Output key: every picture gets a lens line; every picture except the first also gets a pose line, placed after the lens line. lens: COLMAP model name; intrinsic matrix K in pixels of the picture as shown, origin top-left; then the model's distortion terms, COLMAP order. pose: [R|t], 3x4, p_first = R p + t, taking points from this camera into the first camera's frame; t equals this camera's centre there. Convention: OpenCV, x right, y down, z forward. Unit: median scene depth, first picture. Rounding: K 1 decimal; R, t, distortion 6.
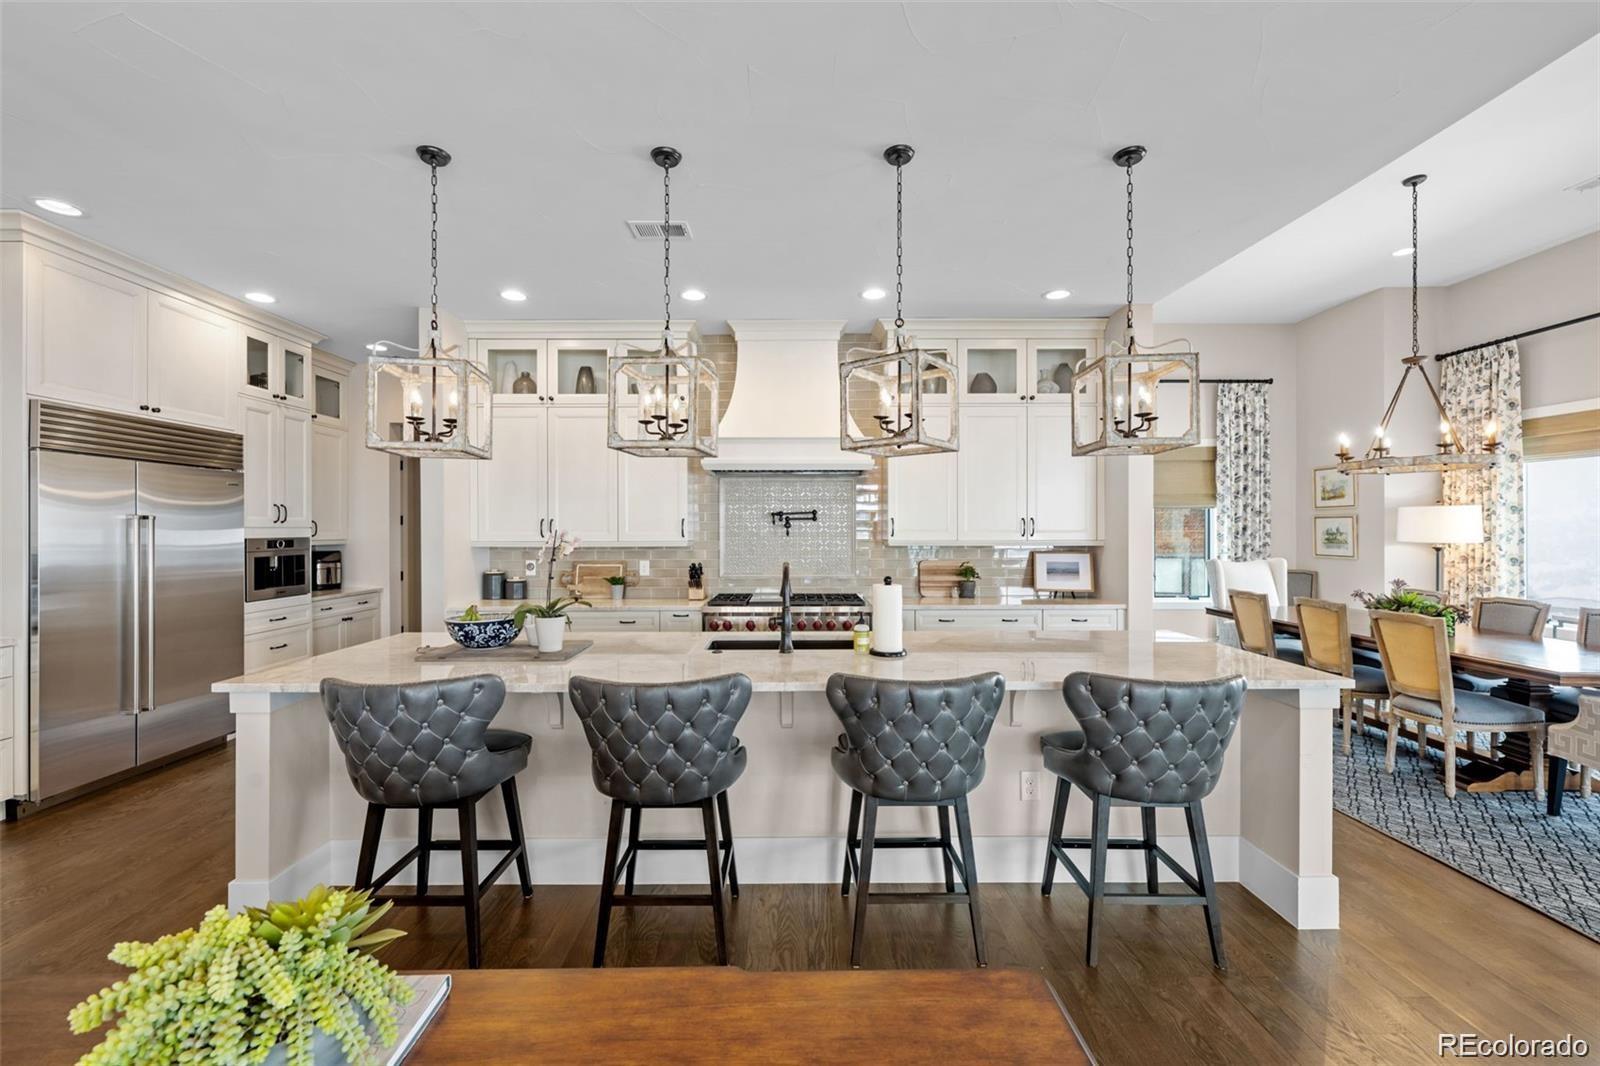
lens RADIAL K [[630.8, 0, 797.2], [0, 630.8, 532.8], [0, 0, 1]] dist [-0.005476, 0.000351]
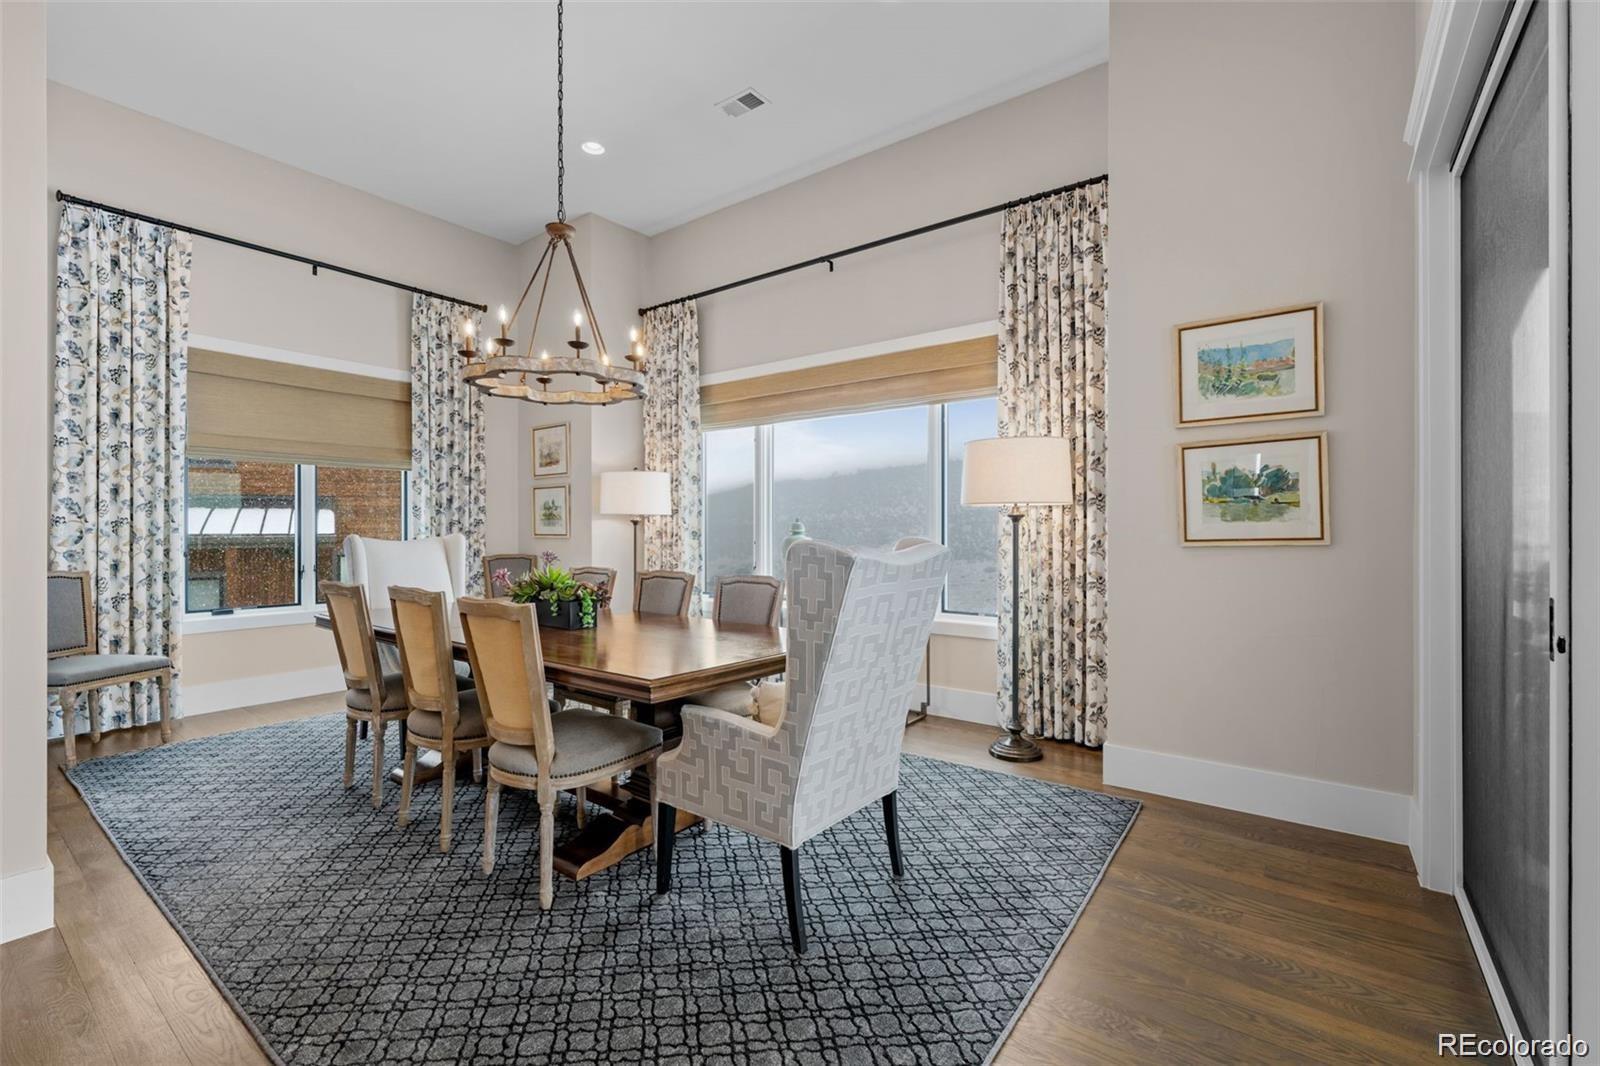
lens RADIAL K [[689.0, 0, 796.0], [0, 689.0, 532.1], [0, 0, 1]] dist [-0.006263, -0.000044]
pose [[0.597875, -0.000927, 0.801589, 0.383947], [0.003391, 0.999993, -0.001373, 0.041142], [-0.801582, 0.003539, 0.597875, 0.245434]]
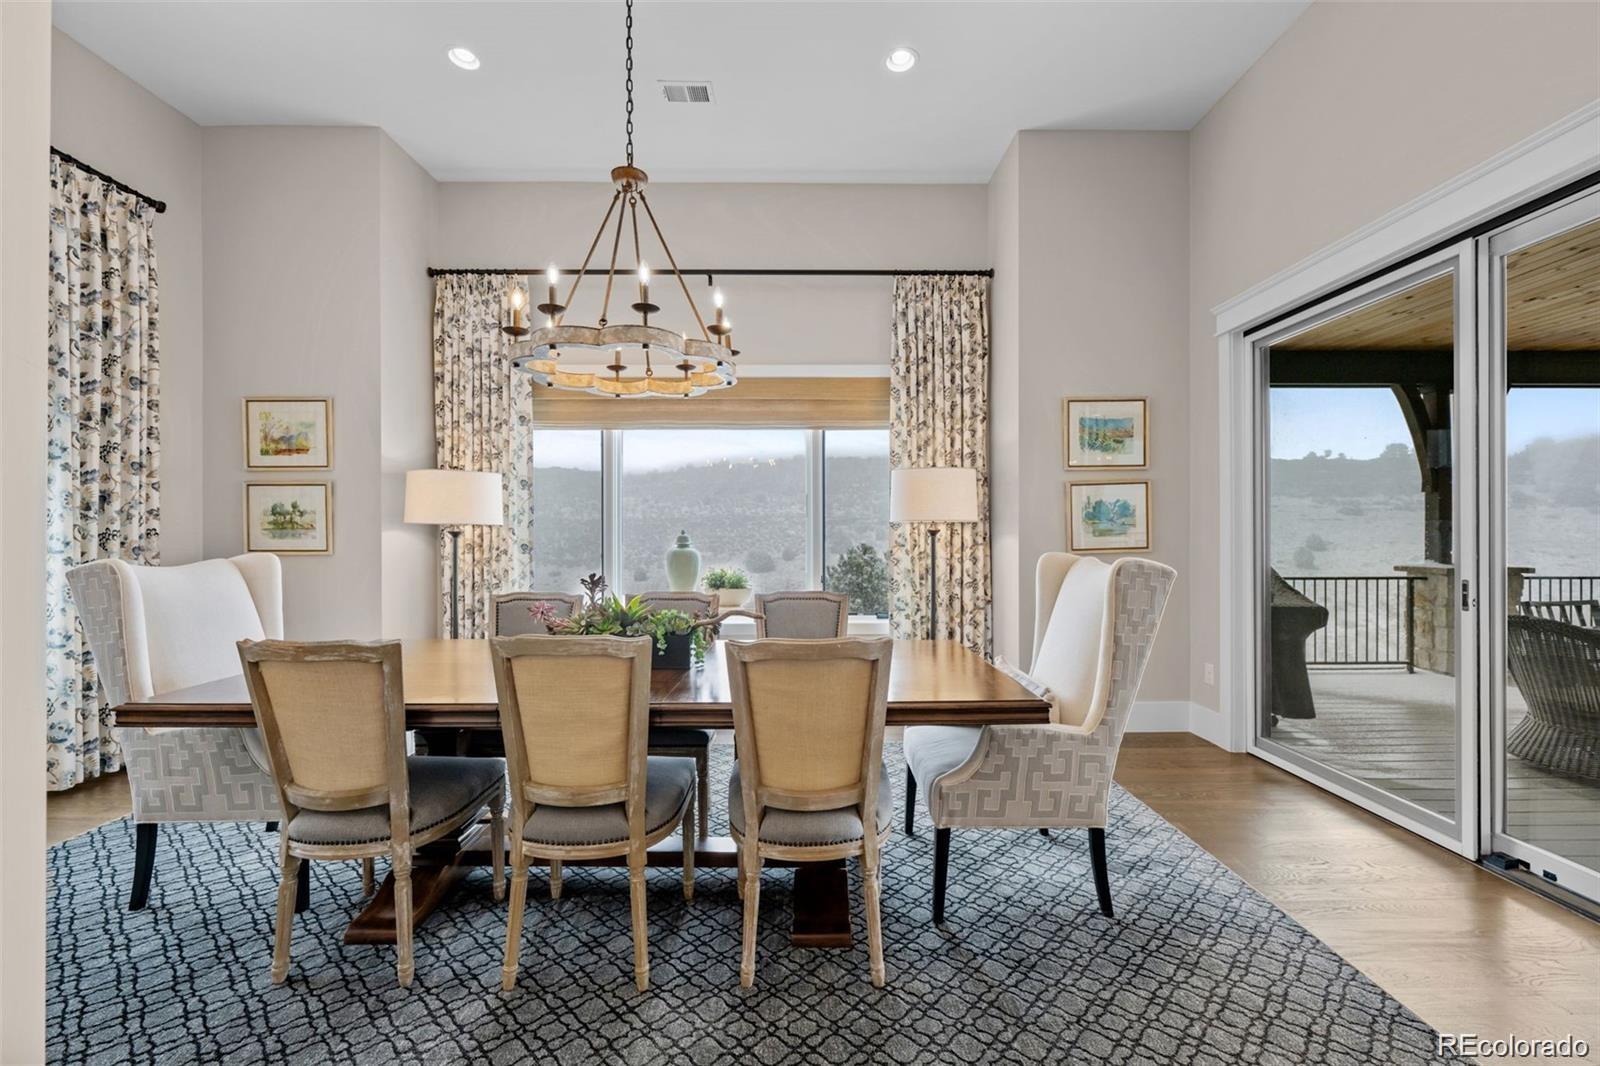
lens RADIAL K [[630.8, 0, 804.3], [0, 630.8, 536.3], [0, 0, 1]] dist [-0.005476, 0.000351]
pose [[-0.015746, 0.000069, 0.999876, 0.304306], [0.007193, 0.999974, 0.000044, 0.031293], [-0.999850, 0.007193, -0.015746, 0.616057]]
